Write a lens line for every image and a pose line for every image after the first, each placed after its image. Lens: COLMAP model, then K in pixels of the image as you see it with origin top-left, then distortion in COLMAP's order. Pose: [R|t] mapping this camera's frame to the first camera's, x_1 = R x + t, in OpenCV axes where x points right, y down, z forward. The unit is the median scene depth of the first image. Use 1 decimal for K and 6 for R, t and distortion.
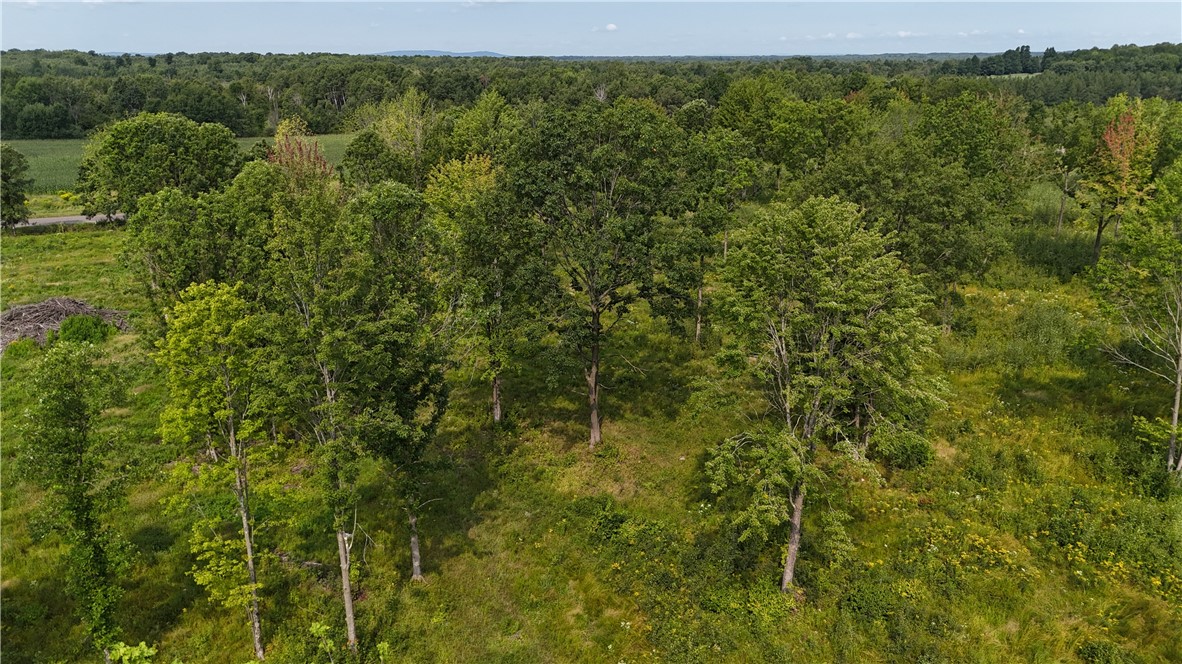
lens RADIAL K [[873.8, 0, 598.2], [0, 873.8, 333.5], [0, 0, 1]] dist [0.064165, -0.060291]
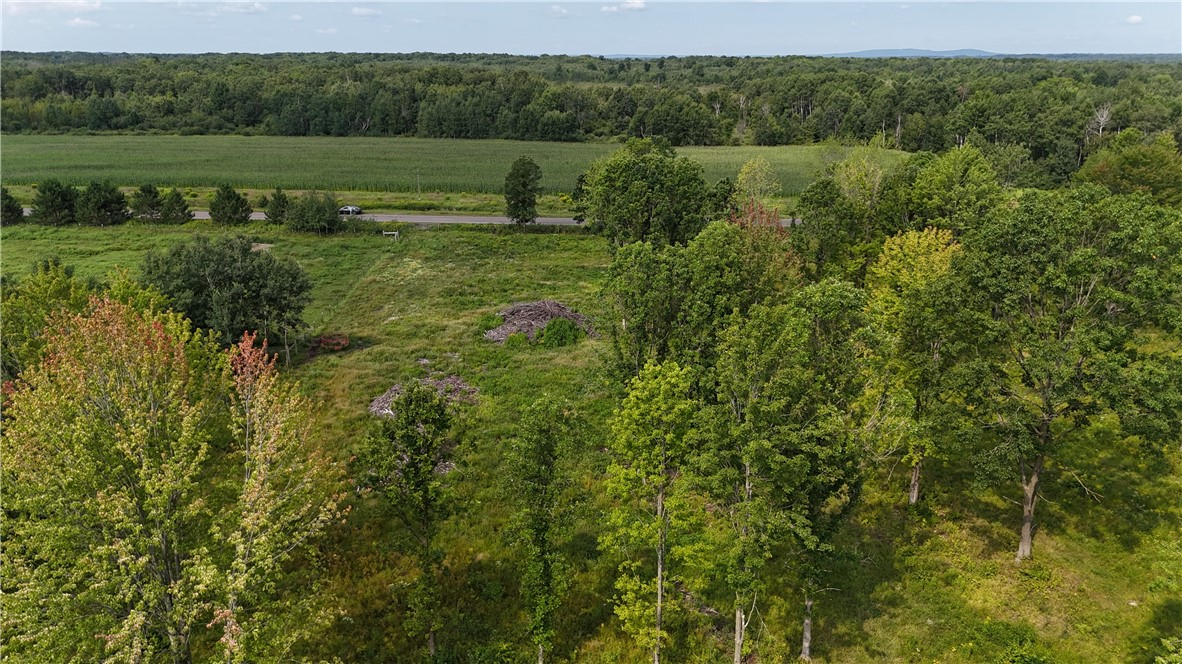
lens RADIAL K [[873.8, 0, 591.1], [0, 873.8, 326.9], [0, 0, 1]] dist [0.064165, -0.060291]
pose [[0.873274, 0.146641, -0.464638, -0.003836], [-0.144072, 0.988707, 0.041259, -0.110295], [0.465441, 0.030911, 0.884539, -0.030244]]
